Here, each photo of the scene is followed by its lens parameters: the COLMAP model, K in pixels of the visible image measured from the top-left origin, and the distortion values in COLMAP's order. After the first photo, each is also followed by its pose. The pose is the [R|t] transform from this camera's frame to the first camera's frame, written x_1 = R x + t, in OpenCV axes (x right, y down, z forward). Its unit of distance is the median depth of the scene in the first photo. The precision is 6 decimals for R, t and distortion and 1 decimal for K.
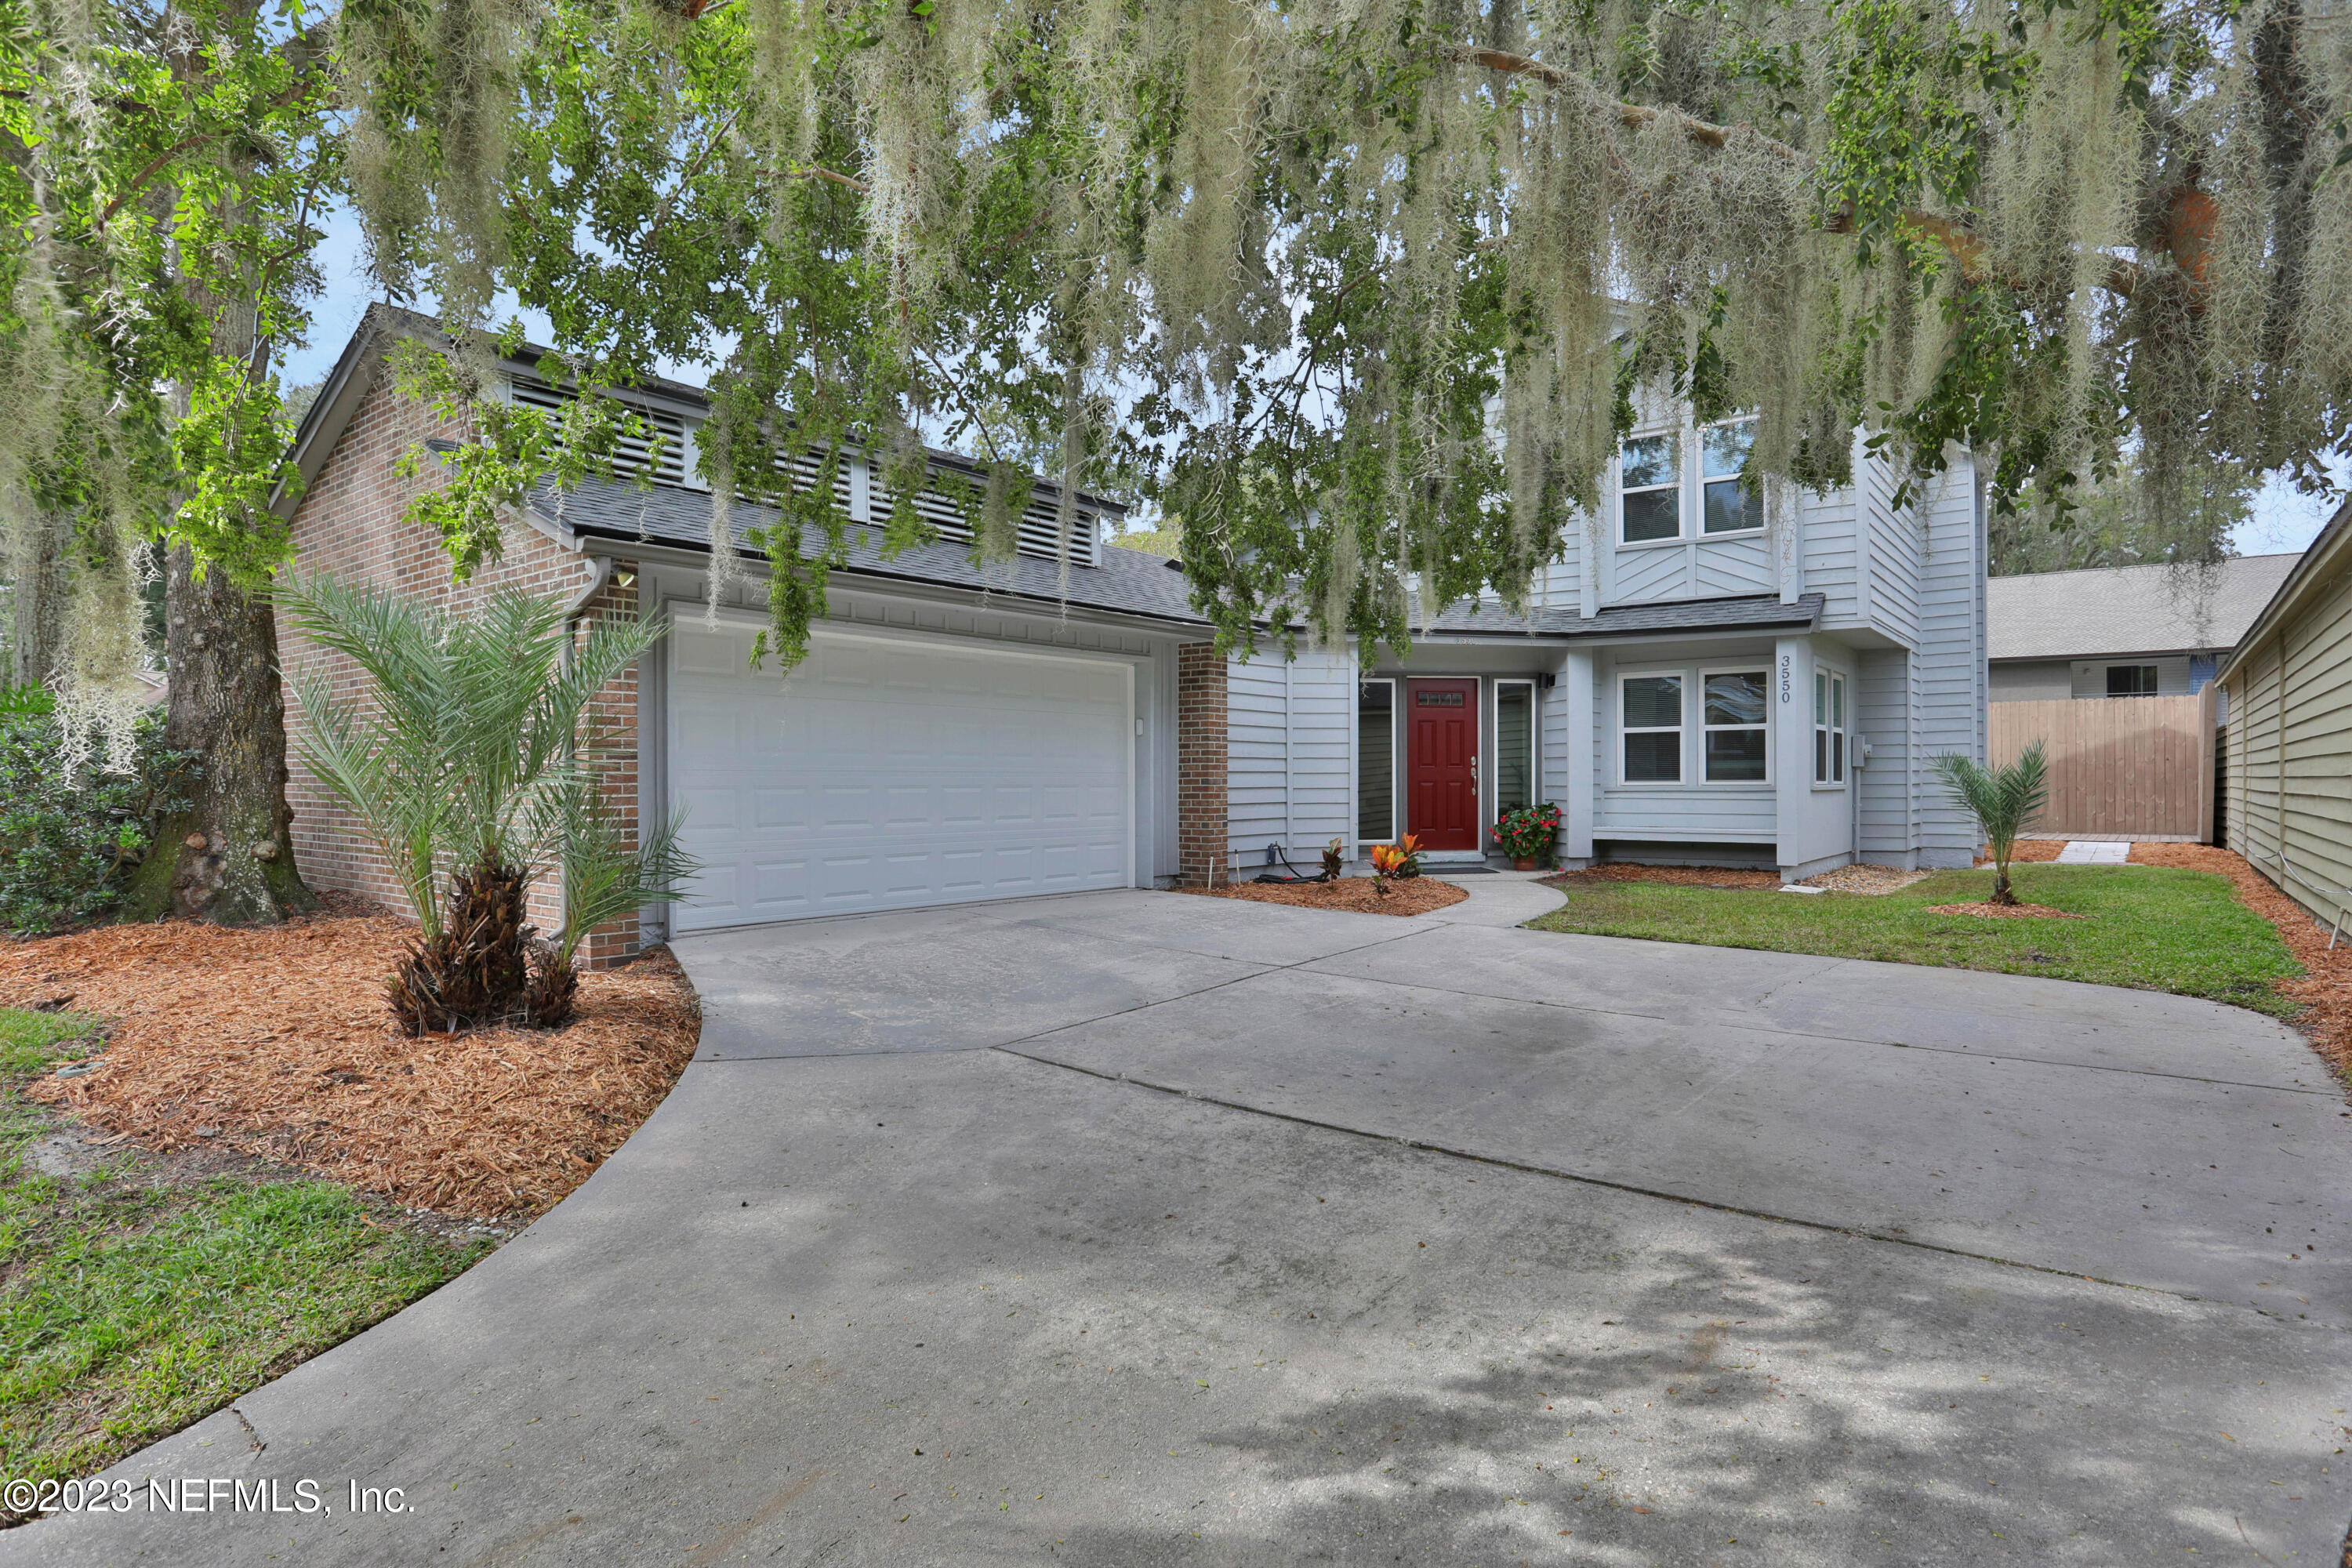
lens RADIAL K [[1261.8, 0, 1183.8], [0, 1261.8, 779.8], [0, 0, 1]] dist [-0.026047, 0.000141]
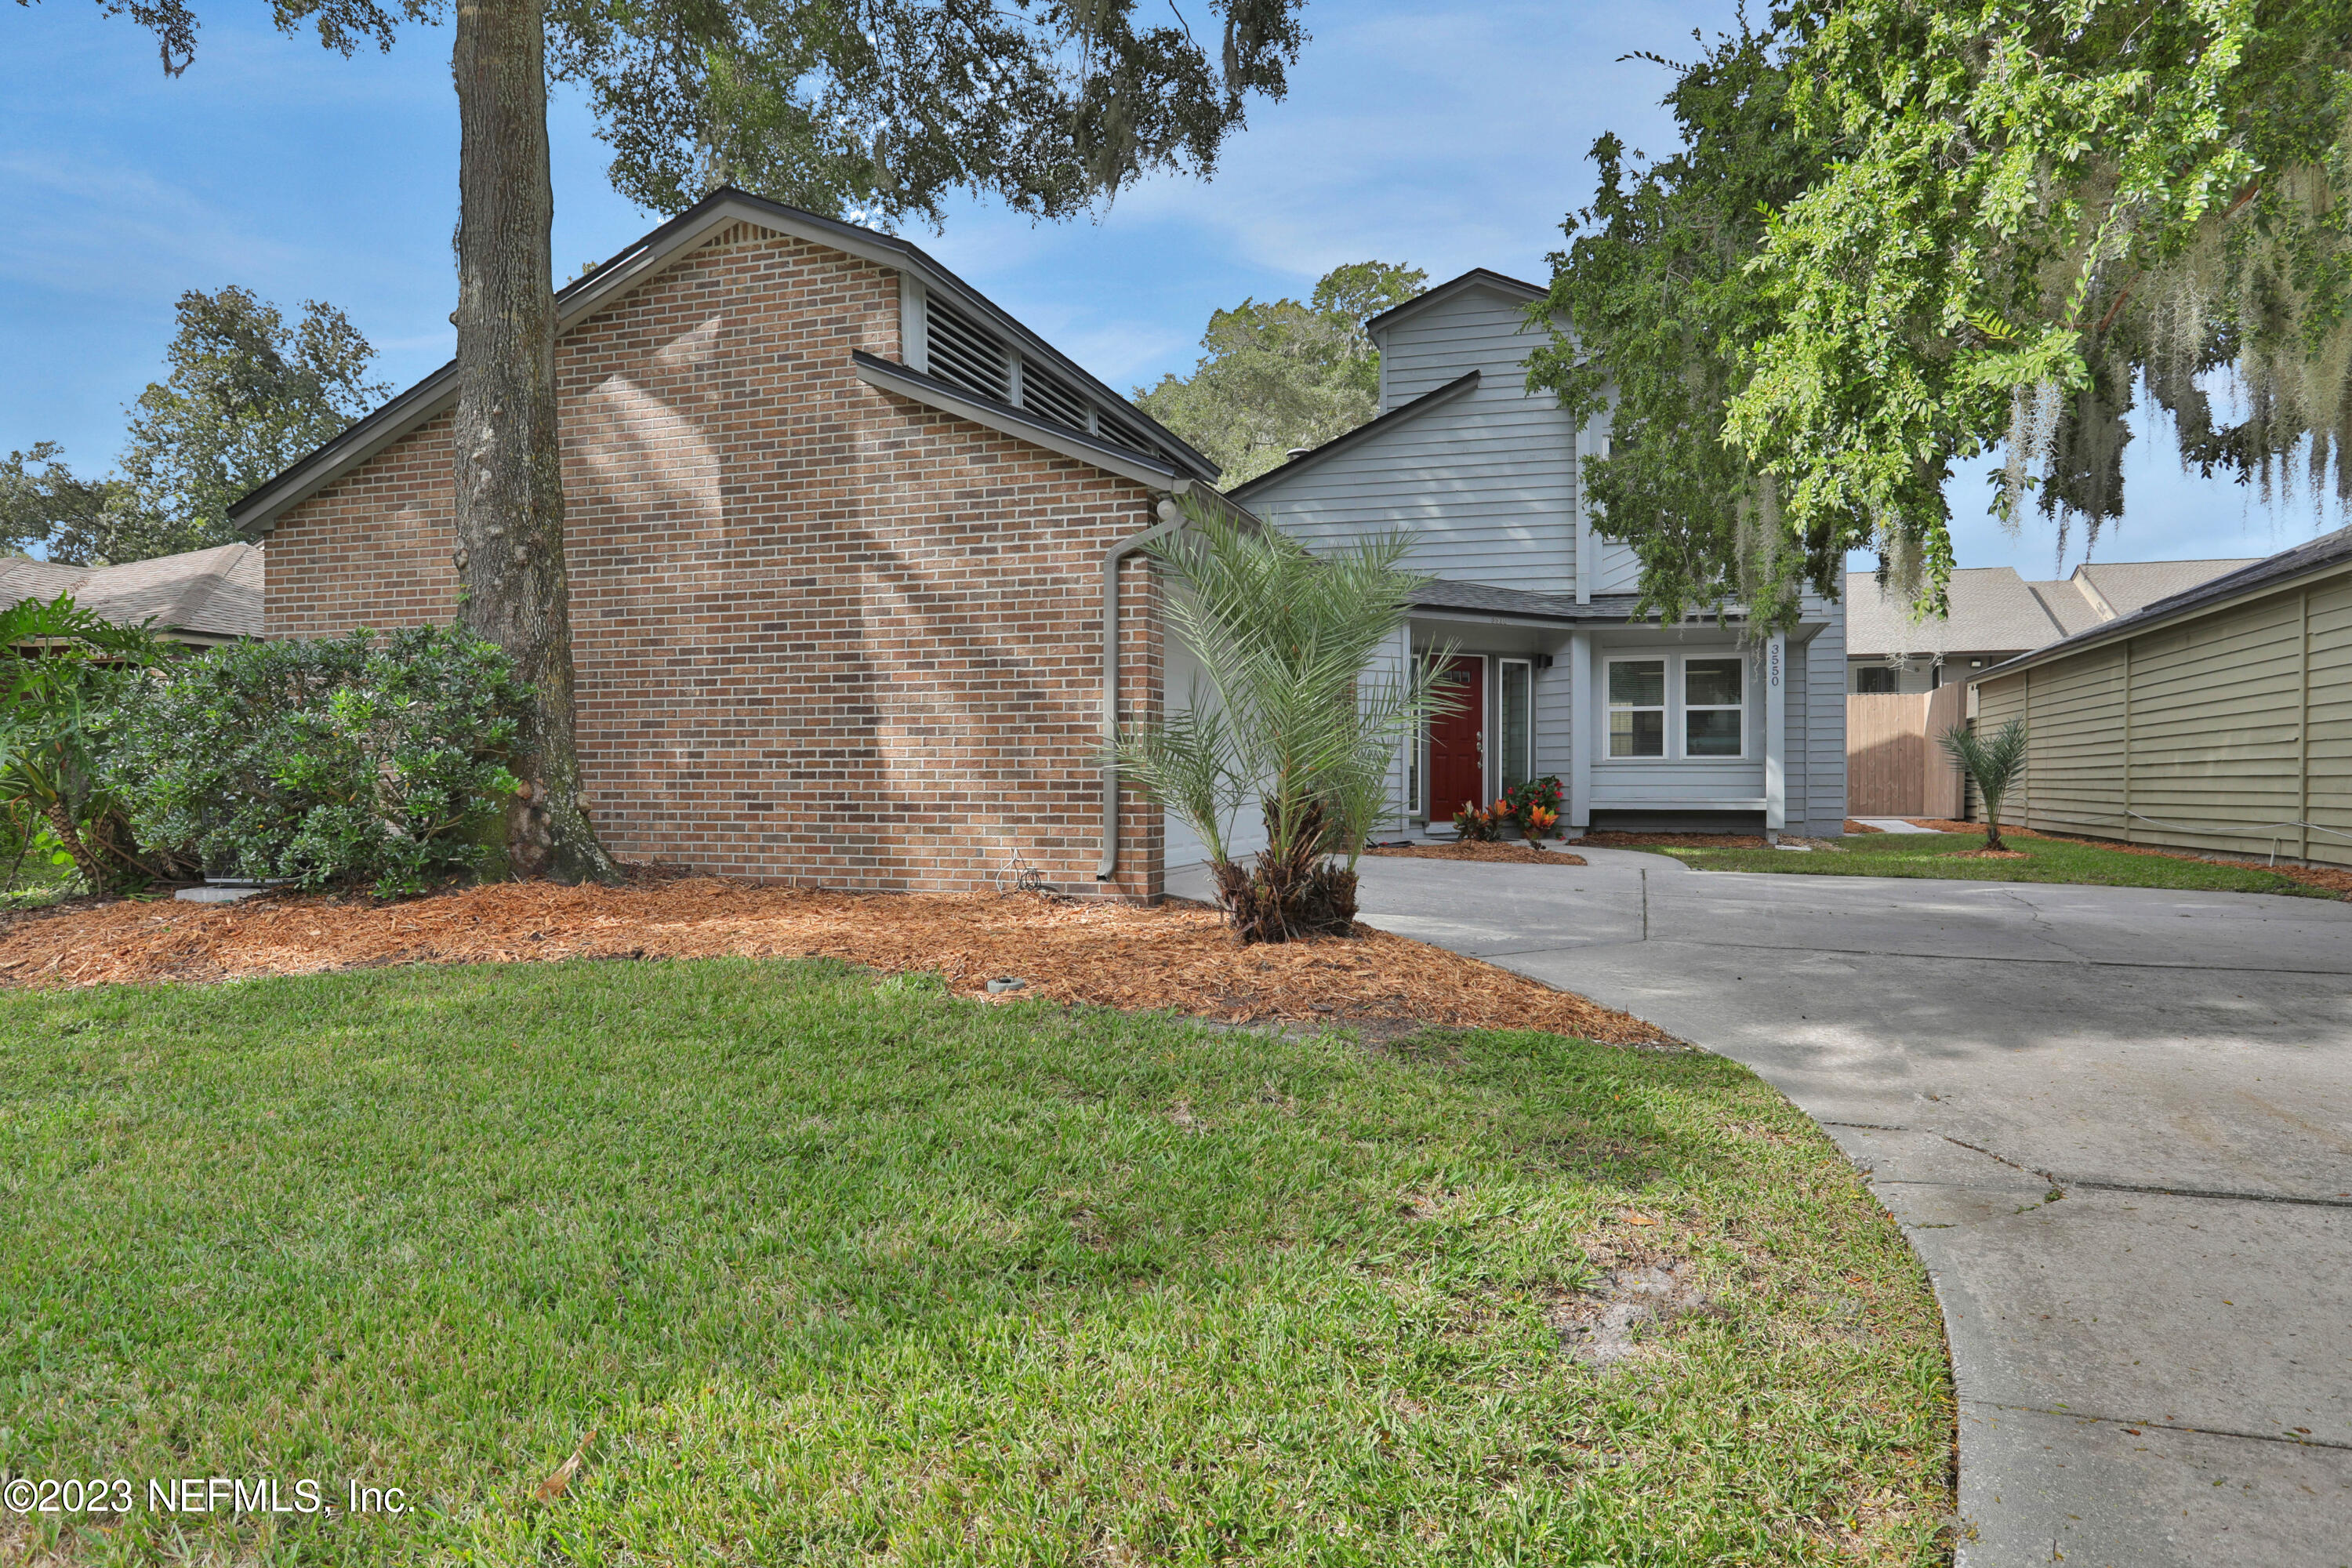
lens RADIAL K [[1491.7, 0, 1179.9], [0, 1491.7, 777.3], [0, 0, 1]] dist [-0.004595, -0.000872]
pose [[0.935931, 0.004567, 0.352155, -0.456499], [-0.002712, 0.999980, -0.005763, 0.028396], [-0.352174, 0.004439, 0.935924, -0.073816]]
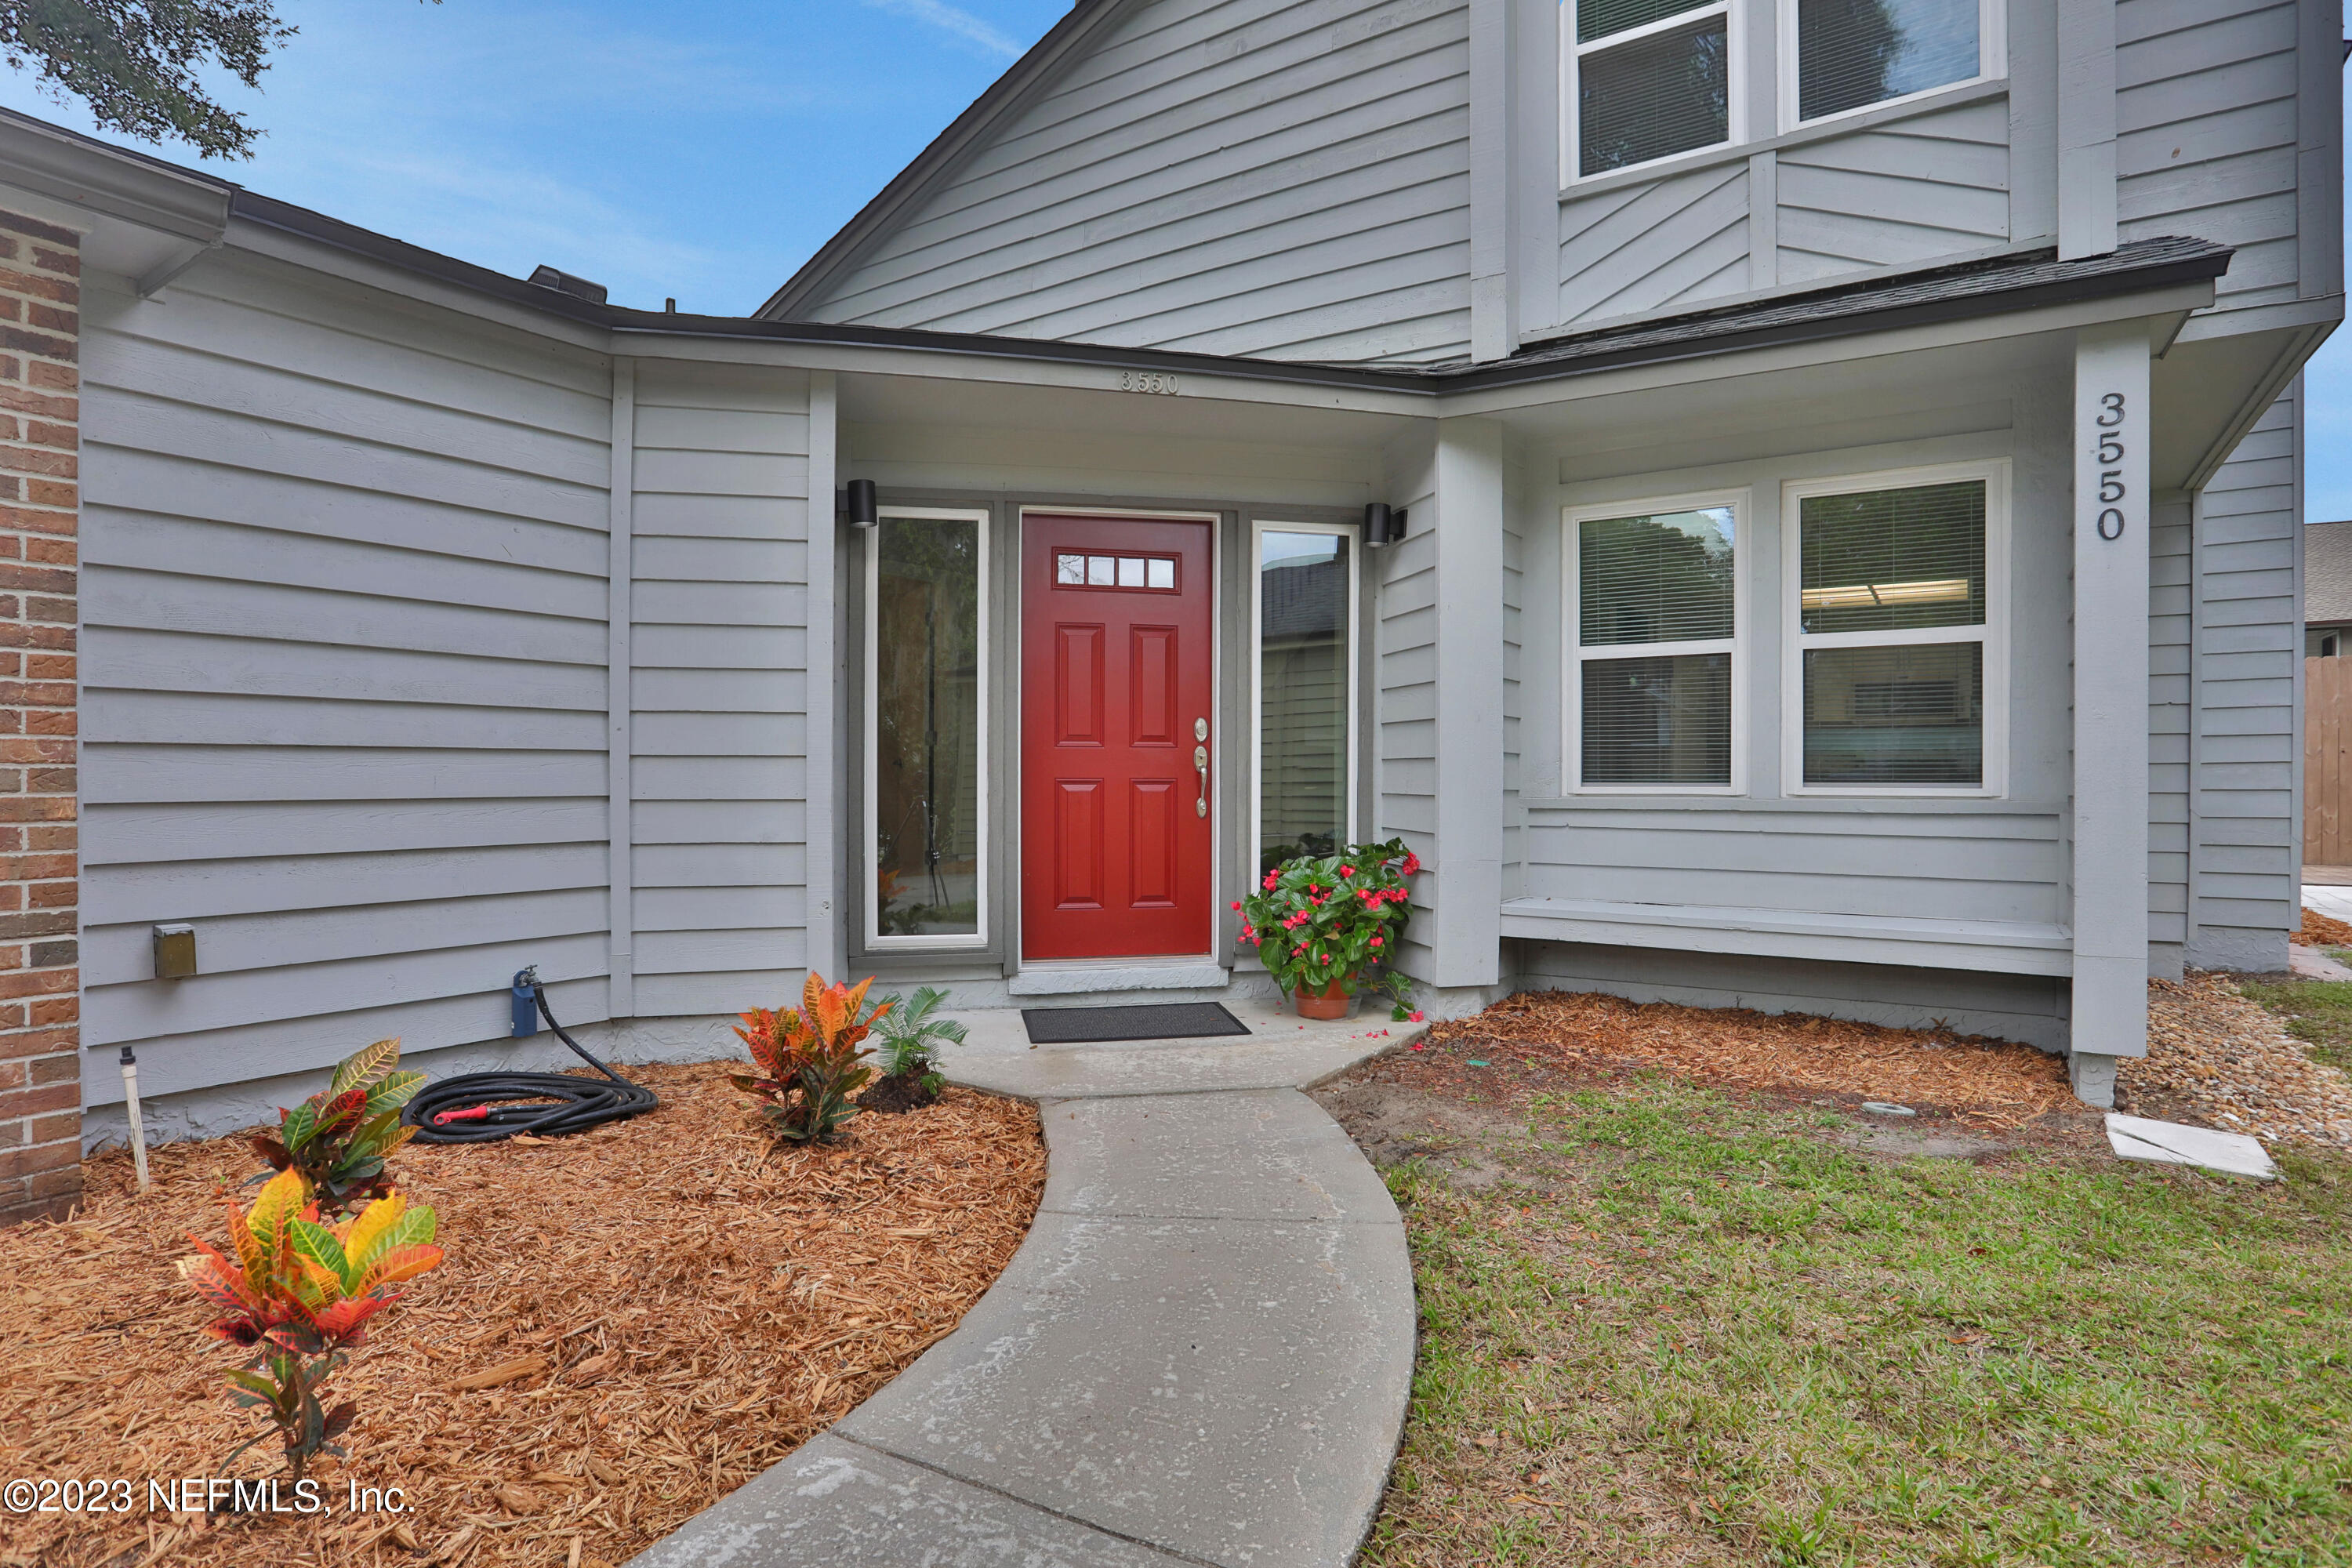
lens RADIAL K [[1205.1, 0, 1175.5], [0, 1205.1, 792.5], [0, 0, 1]] dist [-0.034830, -0.000438]
pose [[0.997469, 0.005813, 0.070868, 0.202635], [-0.006647, 0.999911, 0.011534, 0.000269], [-0.070795, -0.011976, 0.997419, 0.649016]]
